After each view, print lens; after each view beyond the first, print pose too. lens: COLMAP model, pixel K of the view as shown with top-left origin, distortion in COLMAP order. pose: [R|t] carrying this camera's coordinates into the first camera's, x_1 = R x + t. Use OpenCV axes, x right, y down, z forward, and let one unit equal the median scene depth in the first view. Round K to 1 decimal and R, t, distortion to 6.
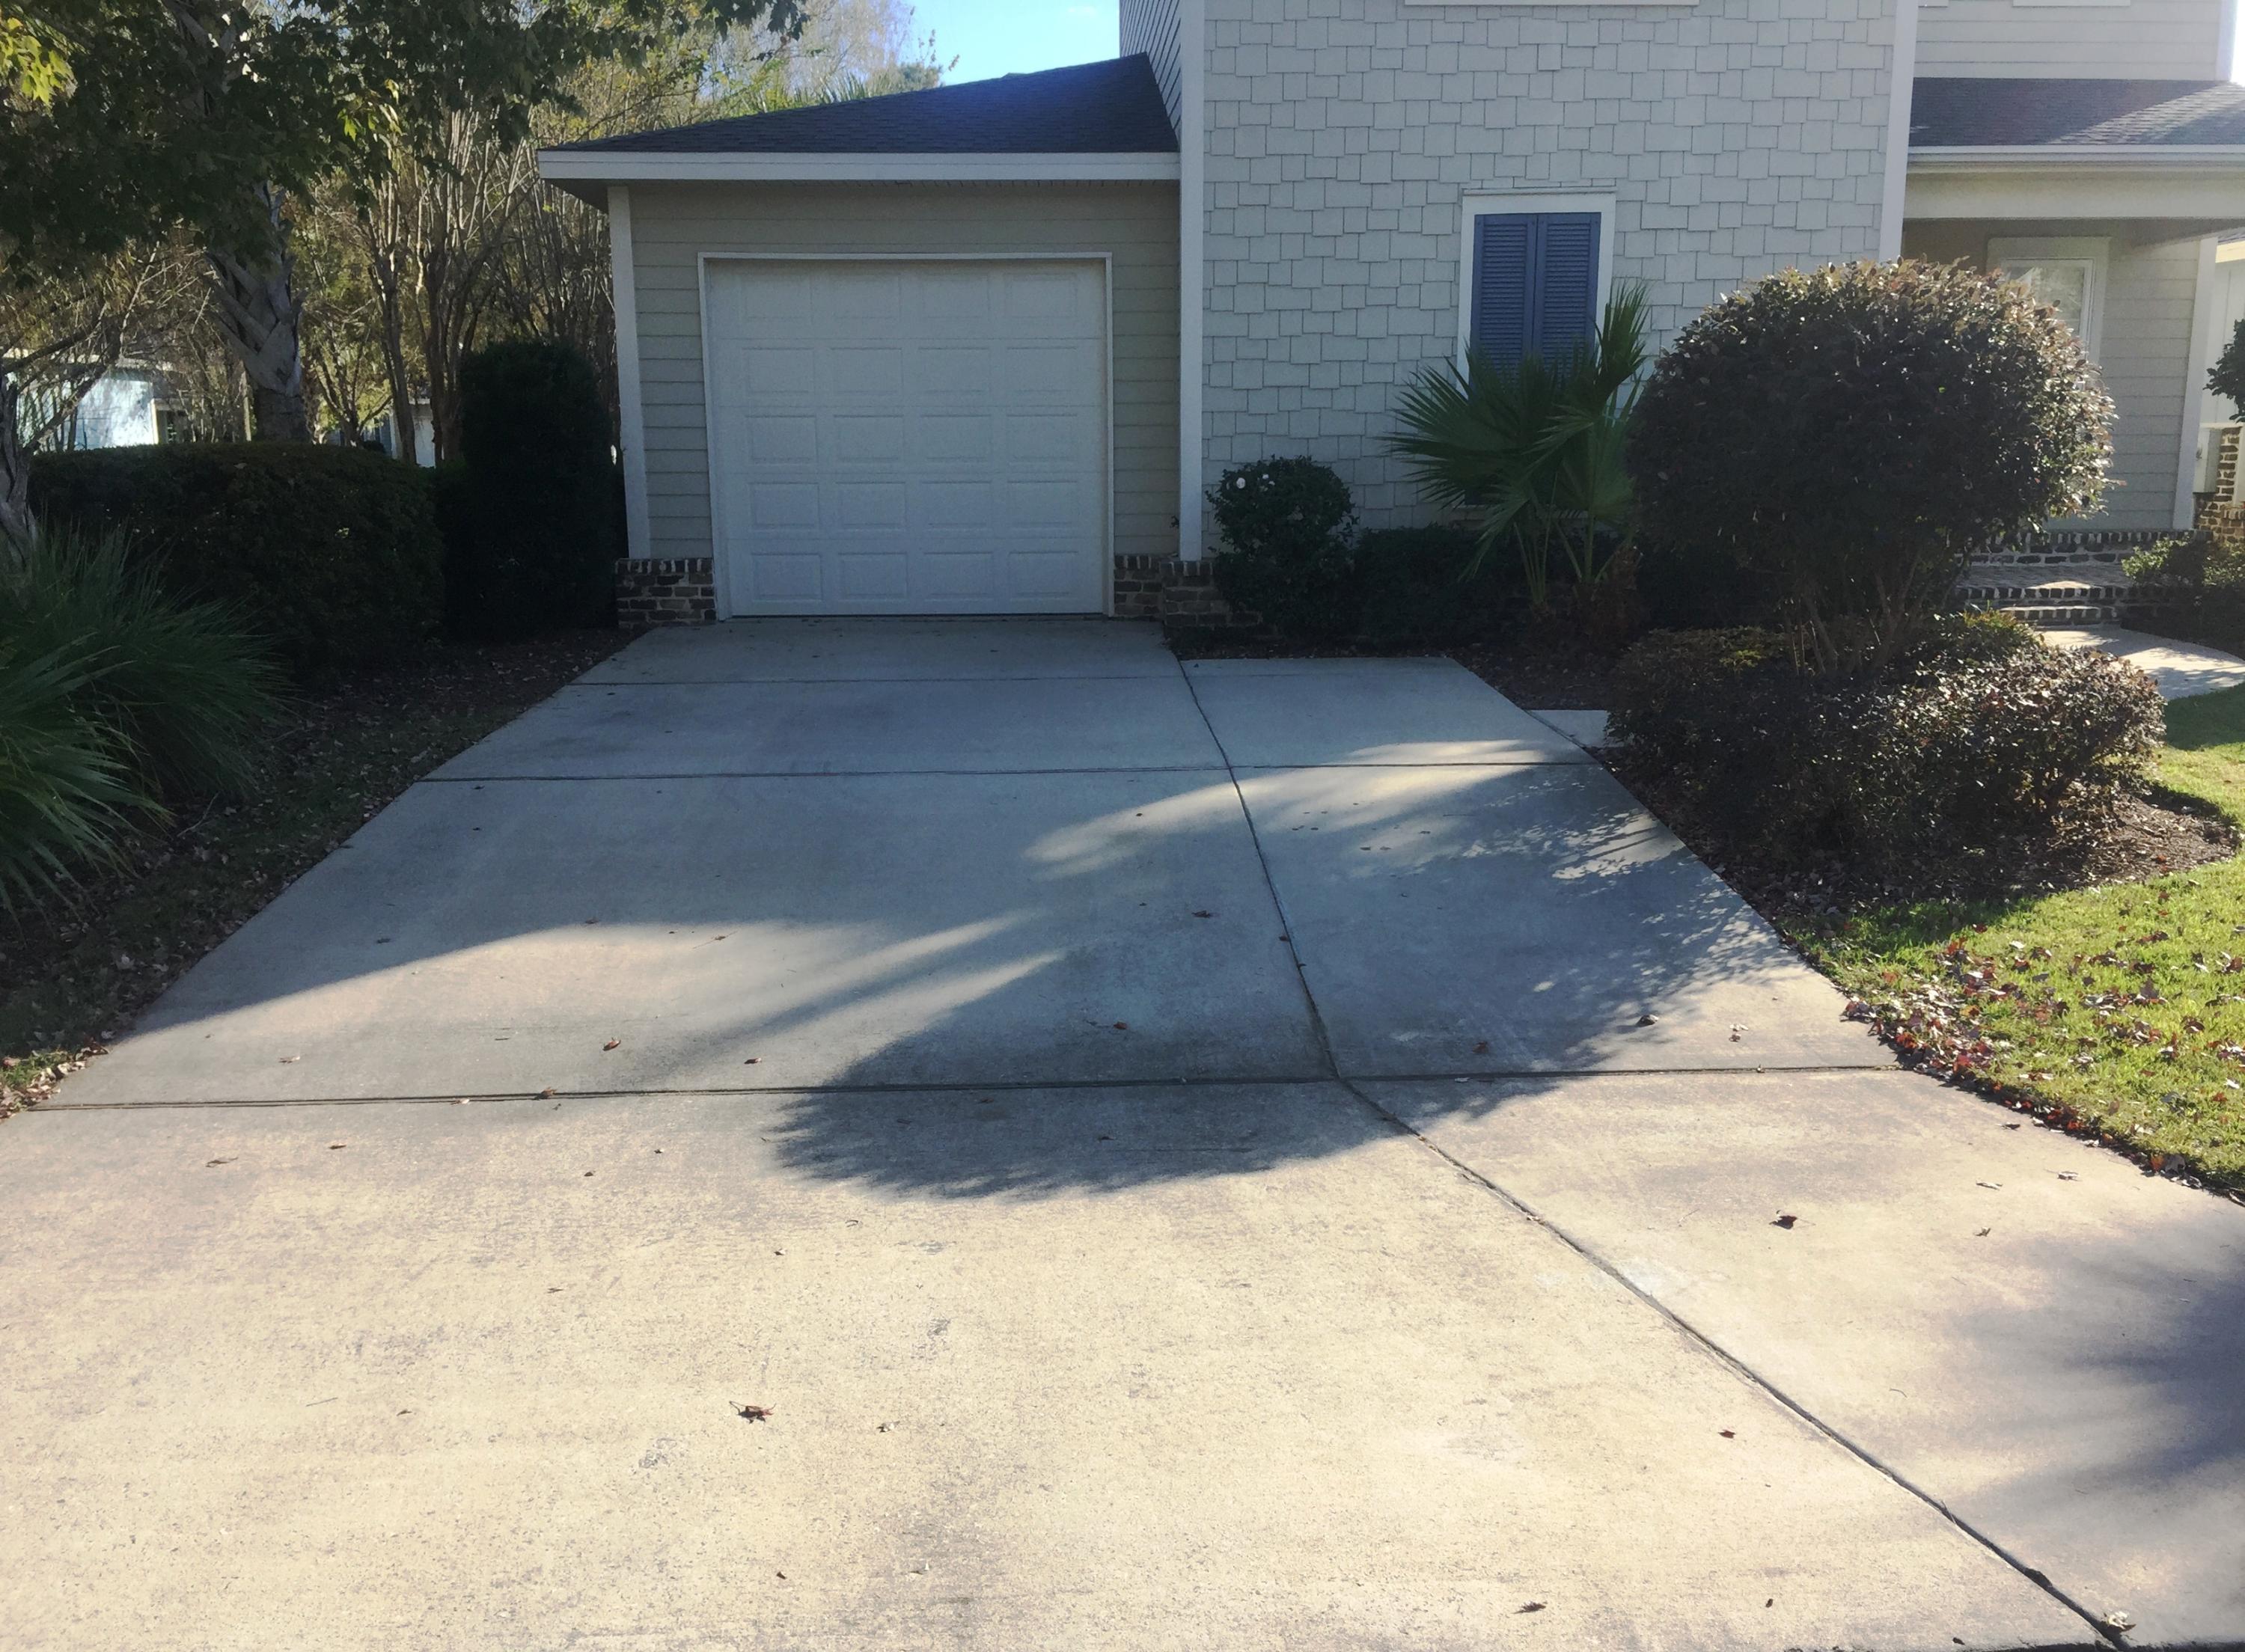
lens RADIAL K [[1932.4, 0, 1117.5], [0, 1932.4, 820.9], [0, 0, 1]] dist [0.059544, -0.065537]
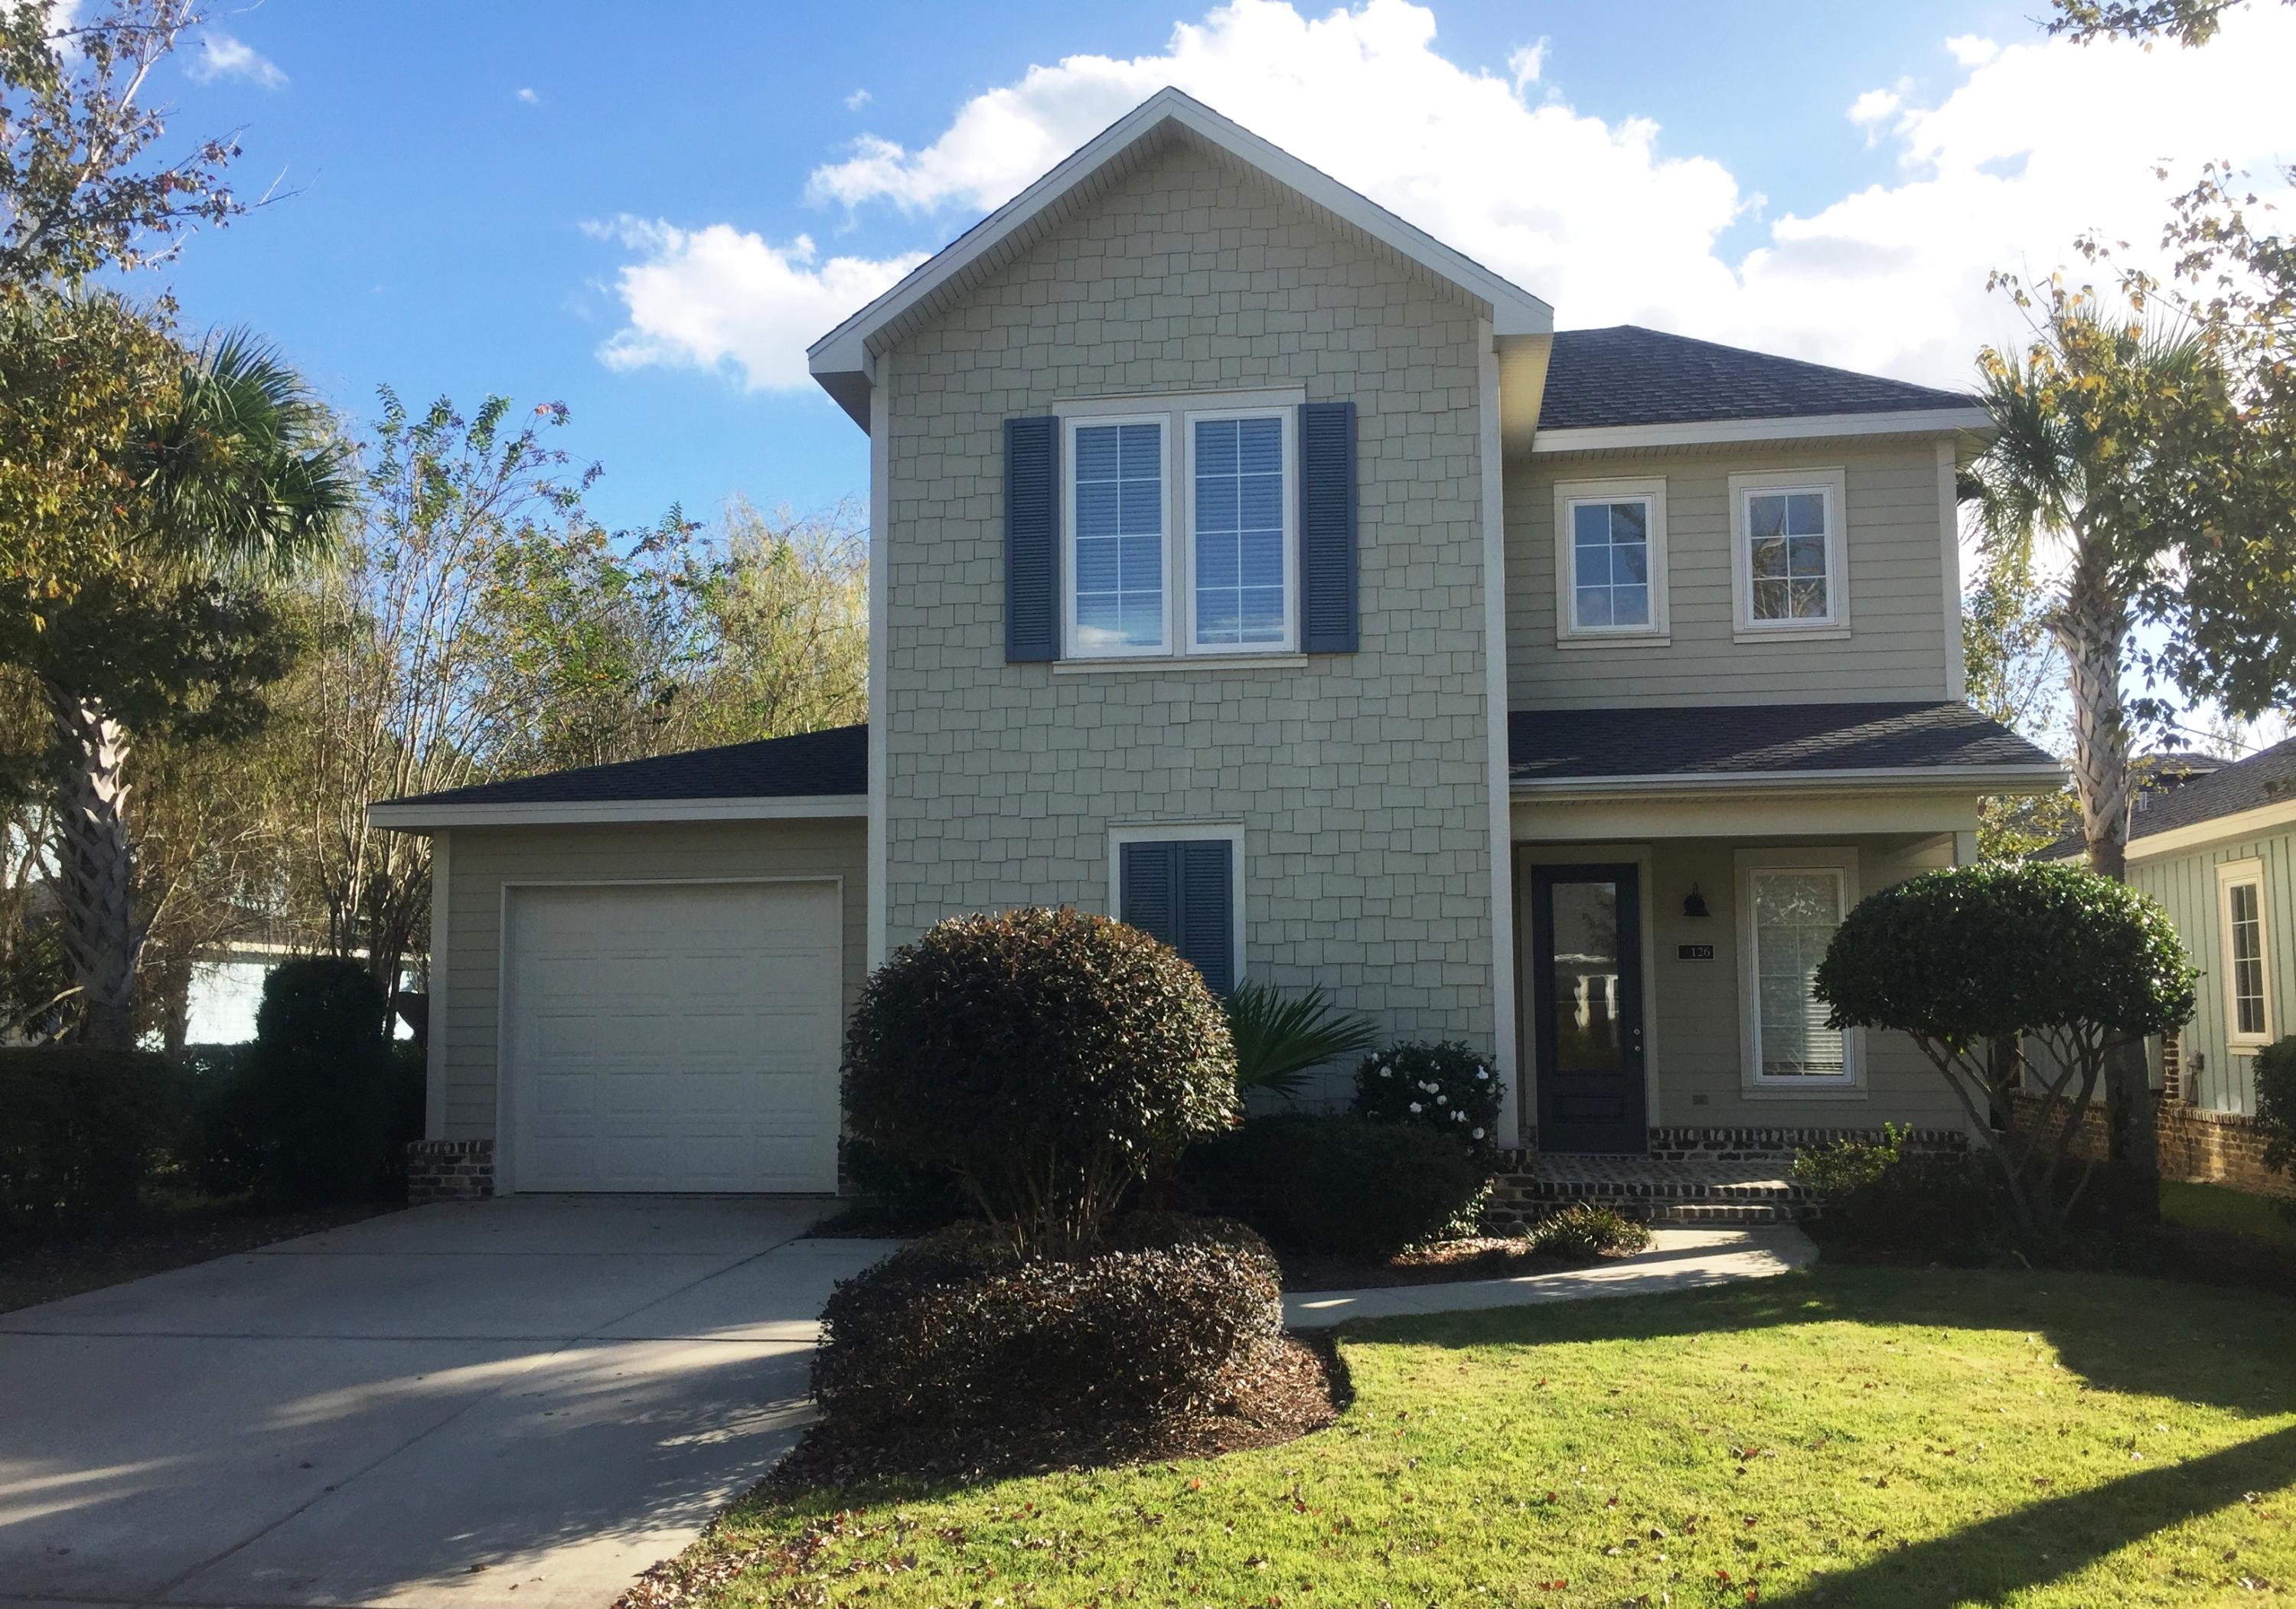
lens RADIAL K [[1993.7, 0, 1149.2], [0, 1993.7, 815.8], [0, 0, 1]] dist [0.040571, 0.001716]
pose [[0.983905, -0.016811, -0.177899, 0.407164], [-0.034624, 0.958761, -0.282097, -0.000712], [0.175305, 0.283716, 0.942748, -0.093684]]
